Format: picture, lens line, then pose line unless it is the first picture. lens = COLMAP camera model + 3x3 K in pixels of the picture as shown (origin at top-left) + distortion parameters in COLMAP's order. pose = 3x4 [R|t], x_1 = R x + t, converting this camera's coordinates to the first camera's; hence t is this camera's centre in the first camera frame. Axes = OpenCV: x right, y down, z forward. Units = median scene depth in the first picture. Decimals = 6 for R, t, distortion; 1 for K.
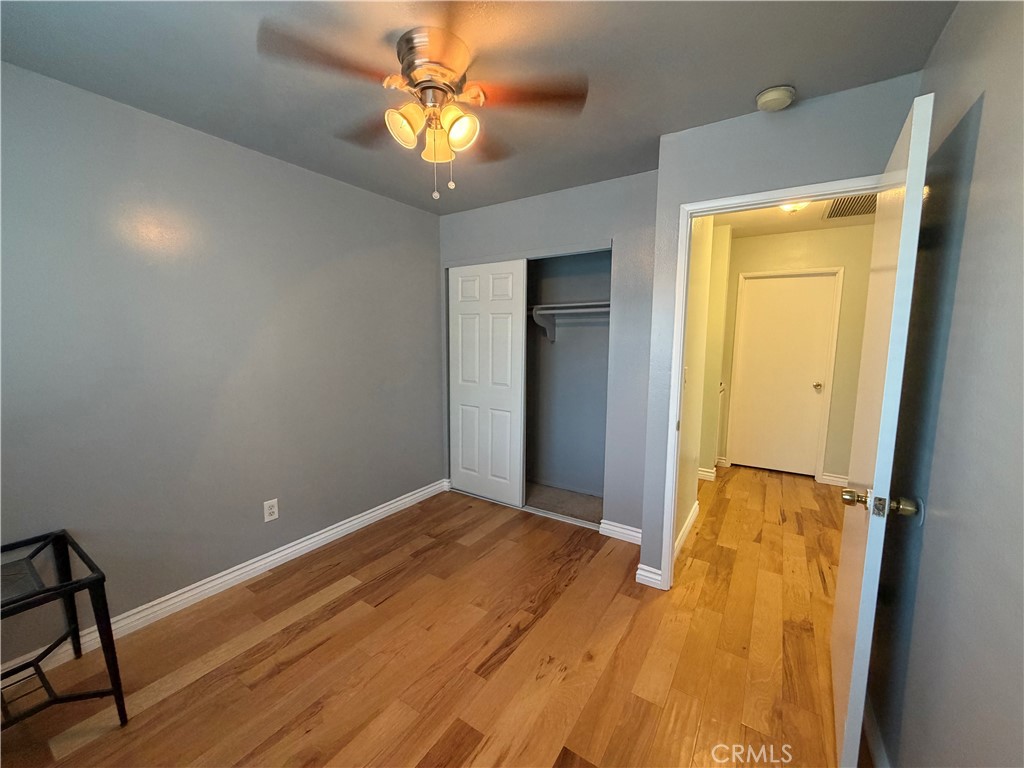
lens RADIAL K [[408.6, 0, 508.9], [0, 408.6, 385.0], [0, 0, 1]] dist [-0.000357, -0.000186]
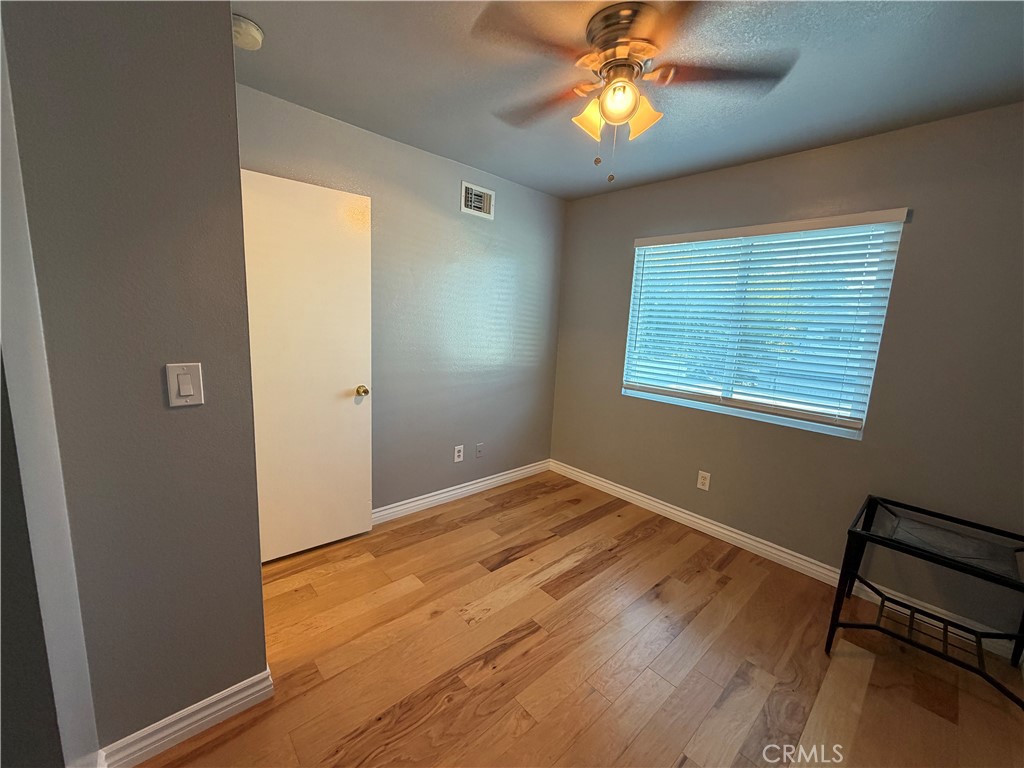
lens RADIAL K [[408.6, 0, 508.9], [0, 408.6, 385.0], [0, 0, 1]] dist [-0.000357, -0.000186]
pose [[-0.968133, -0.096829, 0.230958, -0.162804], [-0.029659, 0.960070, 0.278183, -0.192700], [-0.248672, 0.262468, -0.932348, 1.610382]]
